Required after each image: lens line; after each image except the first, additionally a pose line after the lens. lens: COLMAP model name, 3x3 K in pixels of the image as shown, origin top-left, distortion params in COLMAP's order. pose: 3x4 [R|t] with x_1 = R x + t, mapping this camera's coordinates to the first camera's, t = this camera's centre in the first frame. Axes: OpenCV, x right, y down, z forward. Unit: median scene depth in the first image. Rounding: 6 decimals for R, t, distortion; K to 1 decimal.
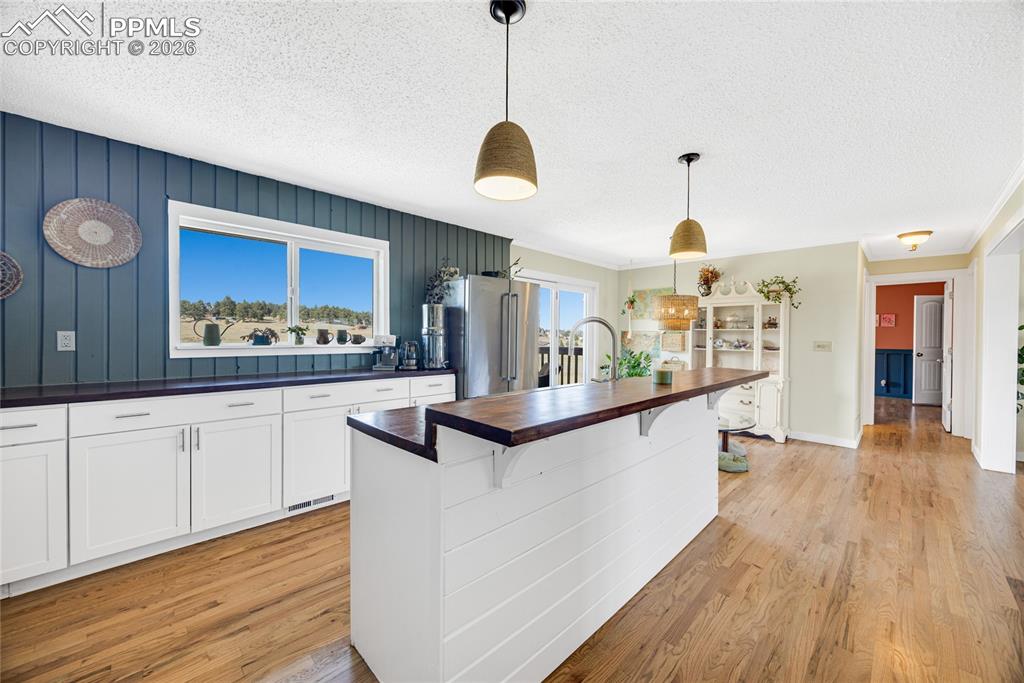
lens RADIAL K [[392.5, 0, 512.1], [0, 392.5, 339.1], [0, 0, 1]] dist [0.001106, -0.000277]
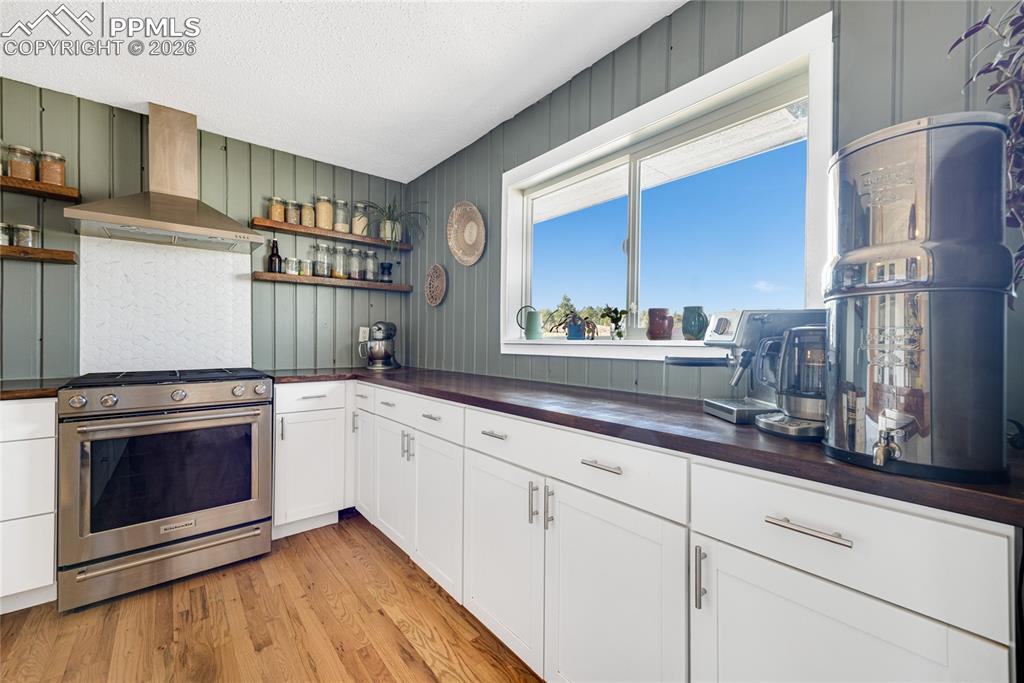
lens RADIAL K [[412.6, 0, 515.5], [0, 412.6, 339.9], [0, 0, 1]] dist [0.008343, -0.000771]
pose [[-0.079408, -0.009397, -0.996798, 0.026001], [-0.015602, 0.999845, -0.008182, 0.014162], [0.996720, 0.014902, -0.079542, 0.608638]]
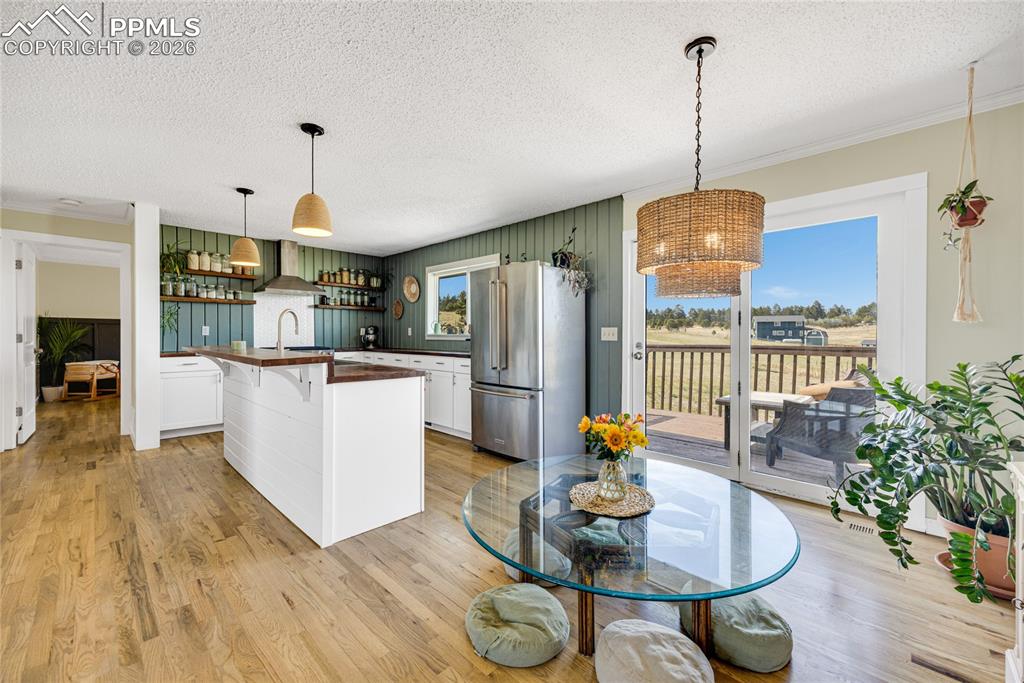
lens RADIAL K [[412.6, 0, 513.2], [0, 412.6, 337.2], [0, 0, 1]] dist [0.008343, -0.000771]
pose [[0.011619, -0.003154, -0.999928, 0.792120], [-0.011801, 0.999925, -0.003291, 0.020776], [0.999863, 0.011838, 0.011581, 0.806131]]
